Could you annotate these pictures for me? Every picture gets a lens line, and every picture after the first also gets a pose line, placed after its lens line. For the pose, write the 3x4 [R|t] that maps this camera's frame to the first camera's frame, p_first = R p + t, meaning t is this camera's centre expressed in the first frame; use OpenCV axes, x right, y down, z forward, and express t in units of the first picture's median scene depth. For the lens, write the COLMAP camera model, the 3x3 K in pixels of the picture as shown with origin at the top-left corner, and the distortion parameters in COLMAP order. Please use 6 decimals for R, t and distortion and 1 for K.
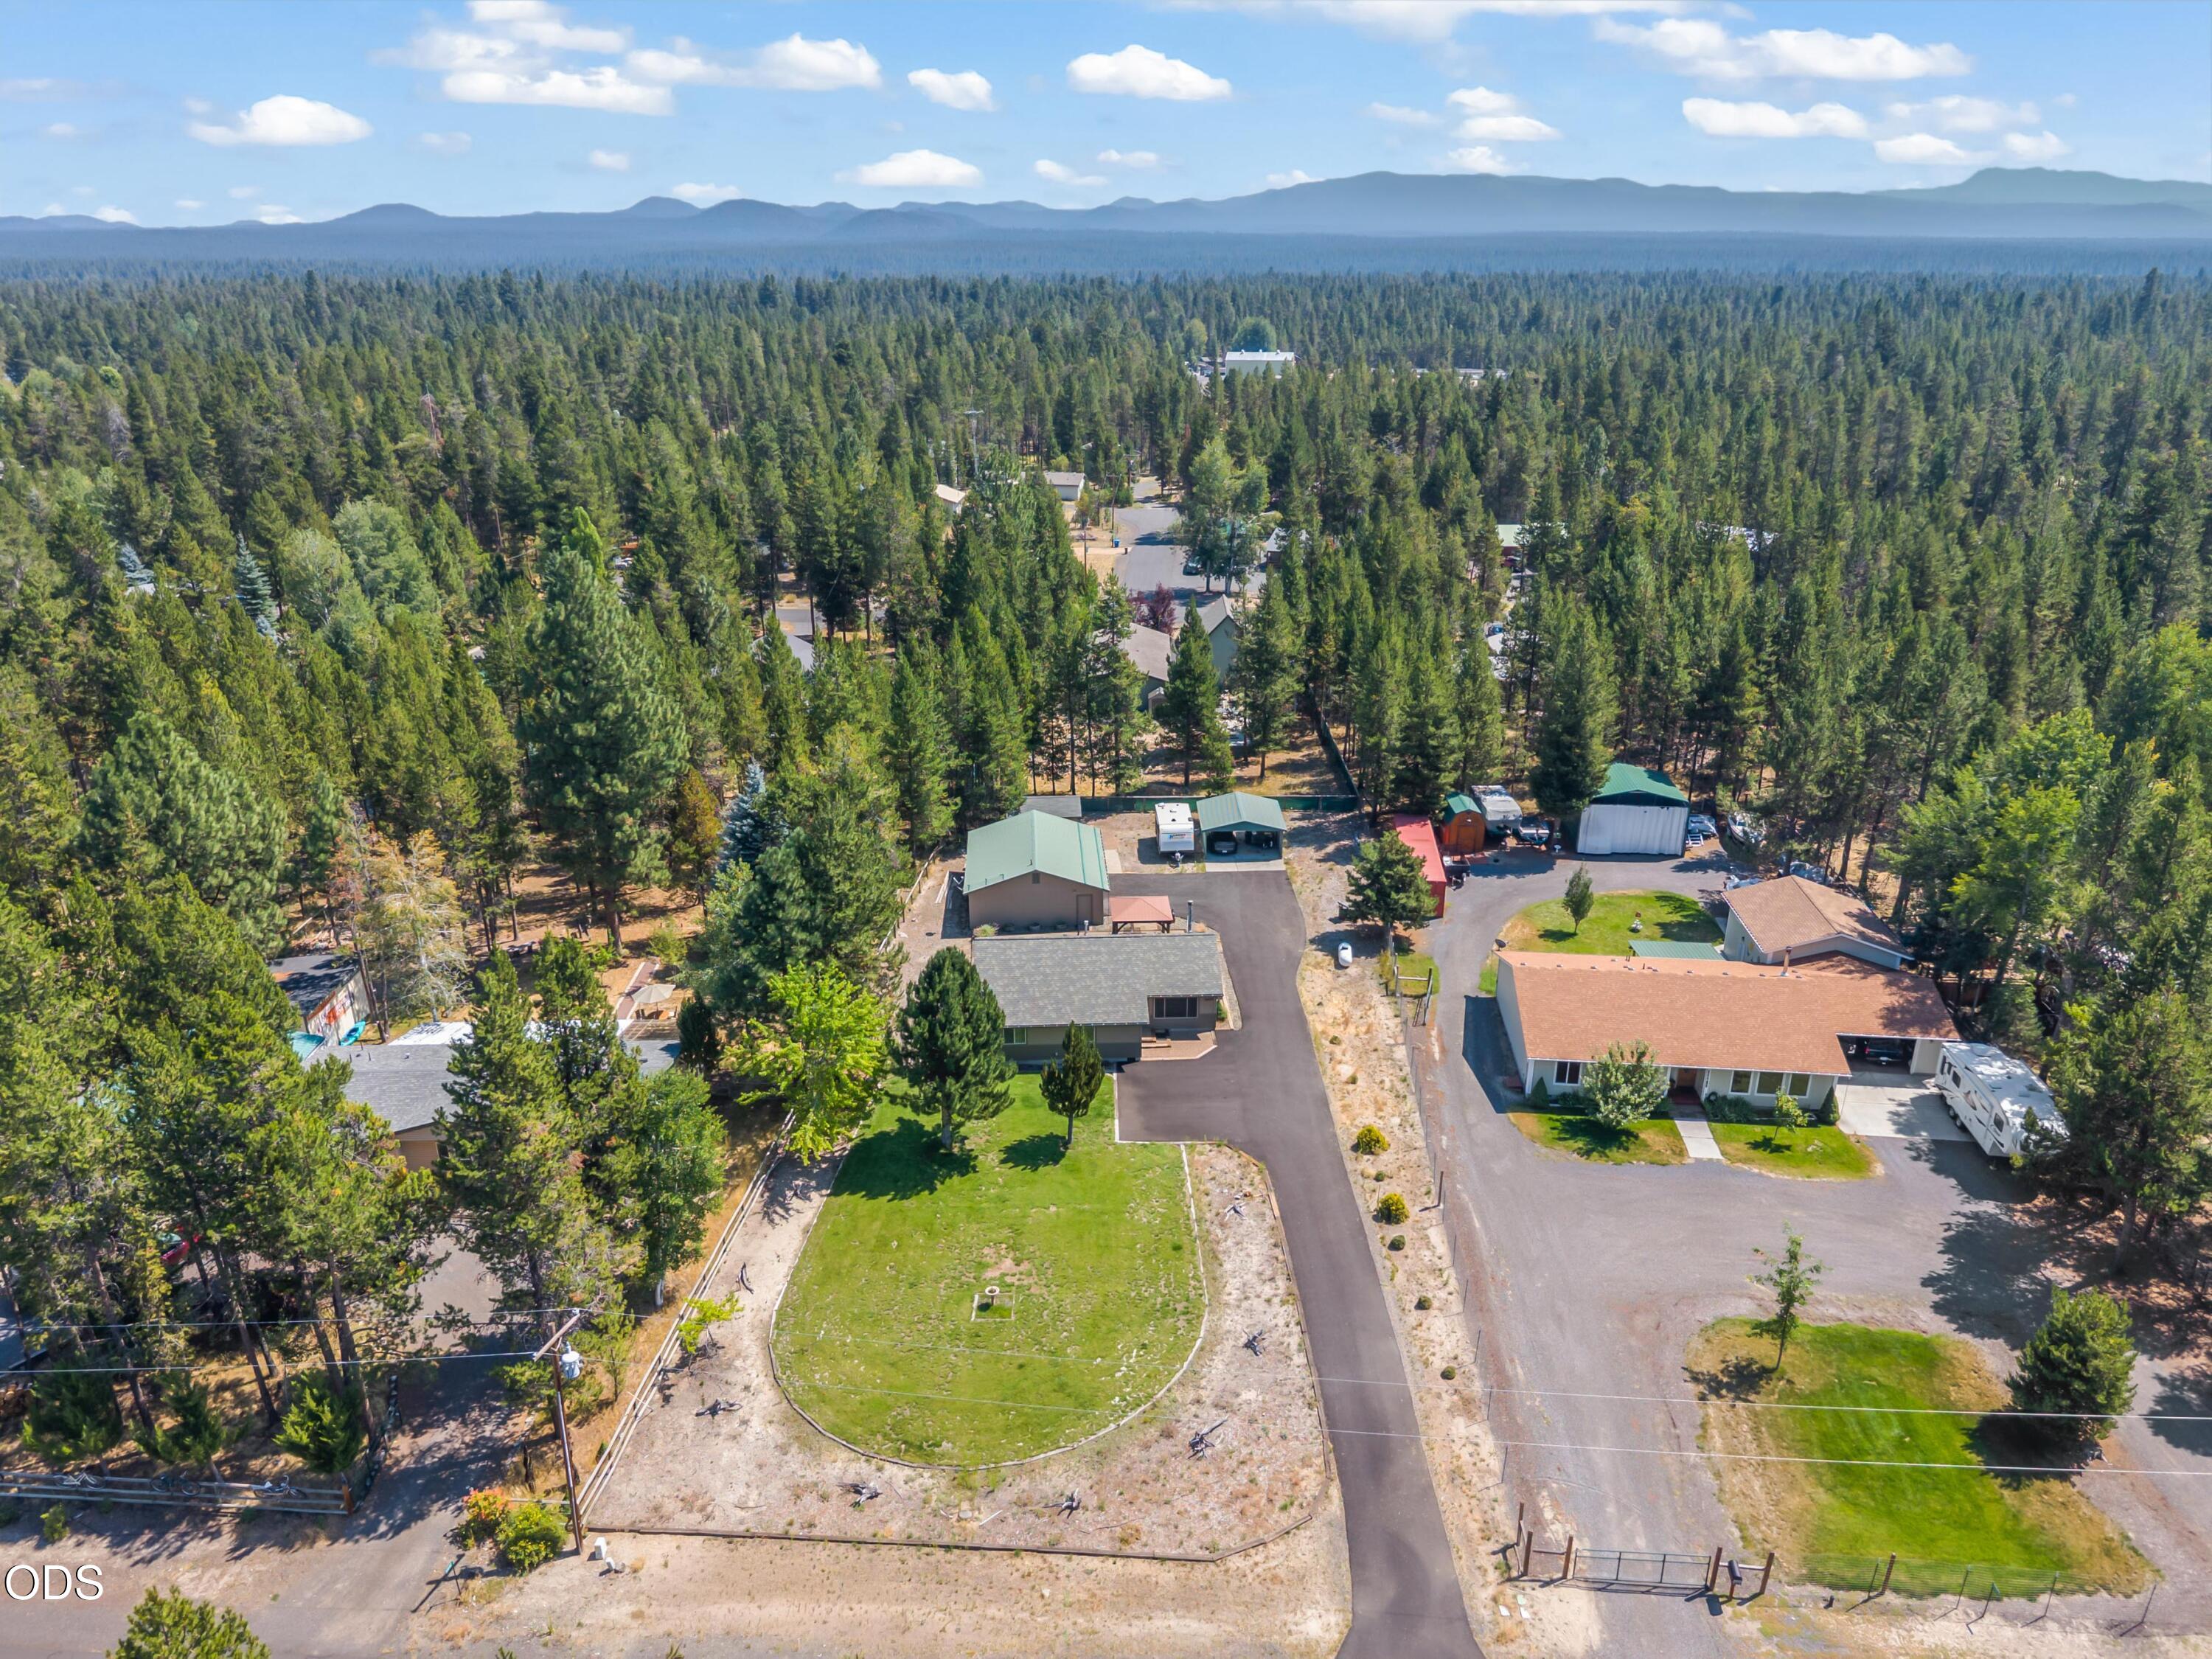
lens RADIAL K [[1531.5, 0, 1107.0], [0, 1531.5, 863.0], [0, 0, 1]] dist [0.194841, -0.000083]
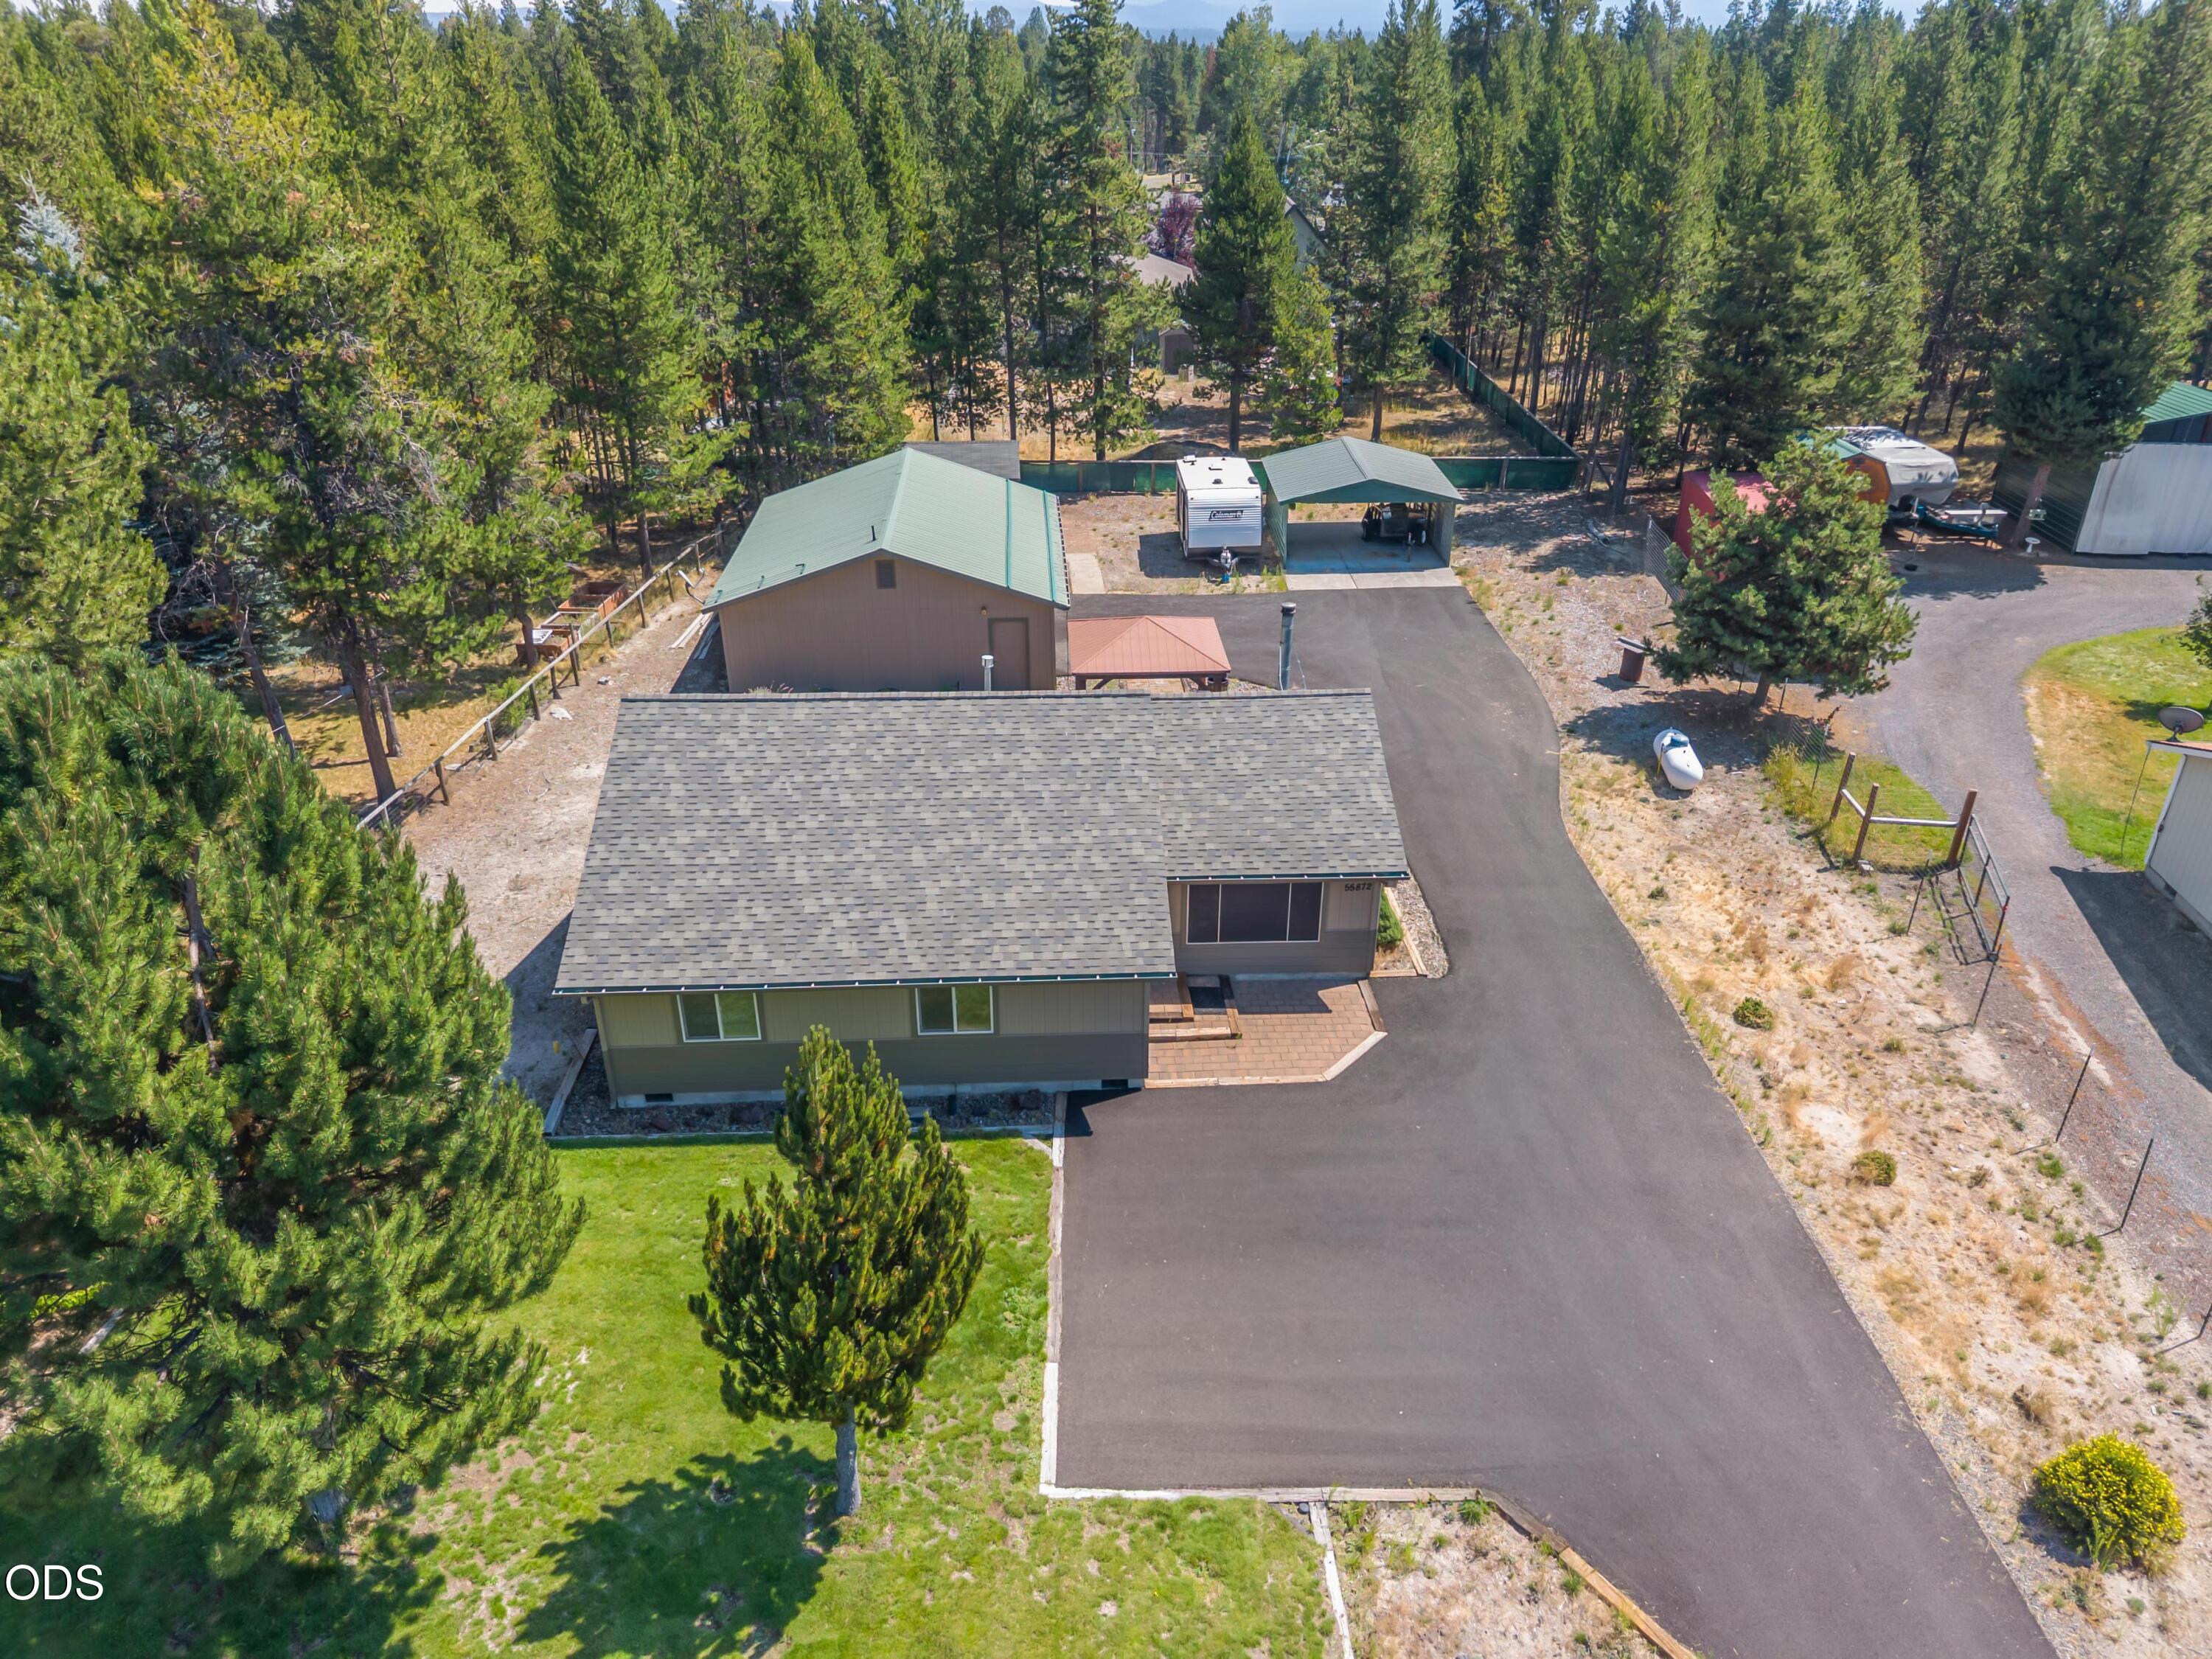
lens RADIAL K [[1559.8, 0, 1106.0], [0, 1559.8, 829.5], [0, 0, 1]] dist [0.003112, 0.000021]
pose [[0.999997, 0.002058, -0.001598, 0.011615], [-0.001923, 0.996754, 0.080486, 0.041579], [0.001758, -0.080483, 0.996754, 0.555636]]
